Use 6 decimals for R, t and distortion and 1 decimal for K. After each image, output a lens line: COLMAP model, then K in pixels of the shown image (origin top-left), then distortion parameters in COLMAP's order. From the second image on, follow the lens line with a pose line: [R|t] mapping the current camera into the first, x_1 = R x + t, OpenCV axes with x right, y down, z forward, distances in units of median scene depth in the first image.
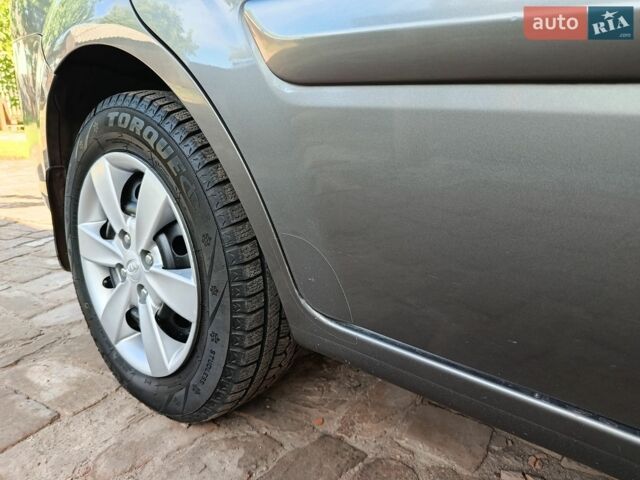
lens RADIAL K [[450.1, 0, 324.7], [0, 450.1, 237.7], [0, 0, 1]] dist [0.004749, -0.009259]
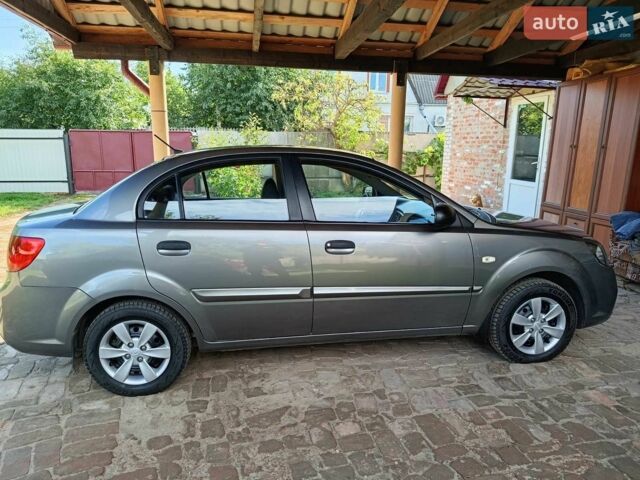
lens RADIAL K [[450.1, 0, 320.6], [0, 450.1, 244.4], [0, 0, 1]] dist [0.004749, -0.009259]
pose [[0.671756, -0.166080, 0.721915, -1.697709], [0.207186, 0.977773, 0.032151, -0.514082], [-0.711209, 0.127973, 0.691235, -2.265946]]
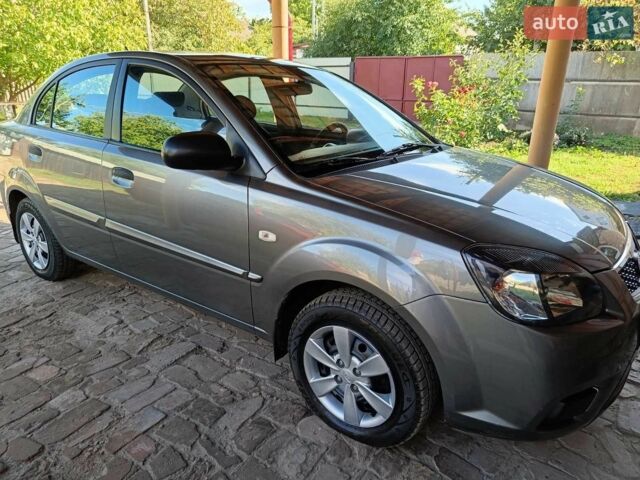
lens RADIAL K [[450.1, 0, 316.5], [0, 450.1, 237.3], [0, 0, 1]] dist [0.004749, -0.009259]
pose [[0.998215, -0.029457, 0.051953, 1.719726], [0.026057, 0.997547, 0.064962, -0.151211], [-0.053740, -0.063493, 0.996534, -2.868604]]
